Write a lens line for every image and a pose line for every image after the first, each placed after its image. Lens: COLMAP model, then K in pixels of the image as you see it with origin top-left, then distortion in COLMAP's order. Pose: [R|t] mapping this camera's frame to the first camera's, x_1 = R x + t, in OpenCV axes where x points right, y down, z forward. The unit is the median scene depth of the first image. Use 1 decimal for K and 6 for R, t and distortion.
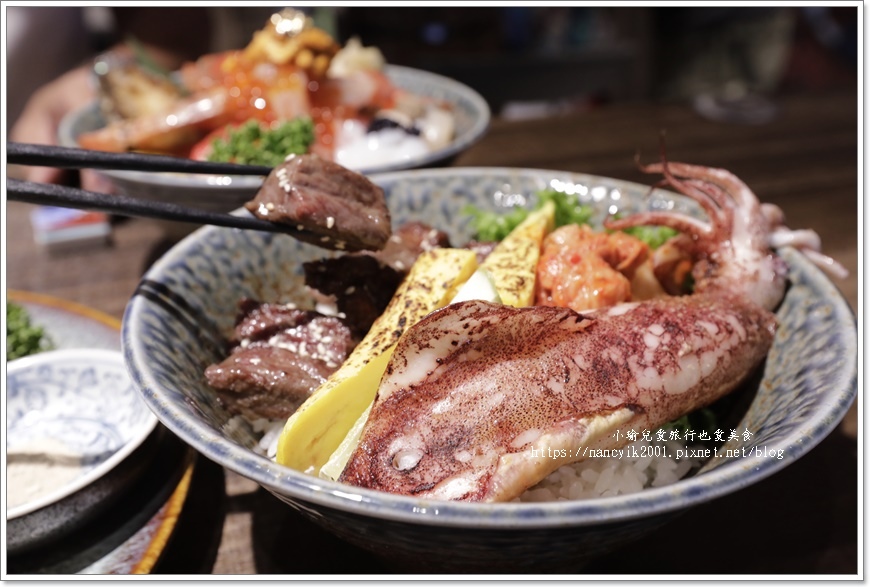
lens RADIAL K [[840.2, 0, 435.0], [0, 840.2, 293.5], [0, 0, 1]] dist [0.135824, -0.353375]
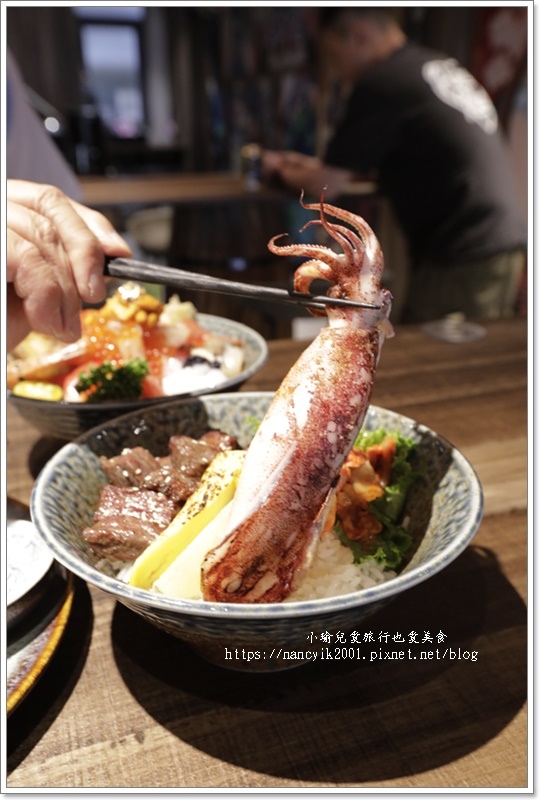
lens RADIAL K [[772.6, 0, 273.8], [0, 772.6, 415.3], [0, 0, 1]] dist [0.135824, -0.353375]
pose [[0.999518, -0.018303, 0.025093, 0.055930], [0.019478, 0.998687, -0.047386, -0.050244], [-0.024193, 0.047851, 0.998561, -0.483121]]
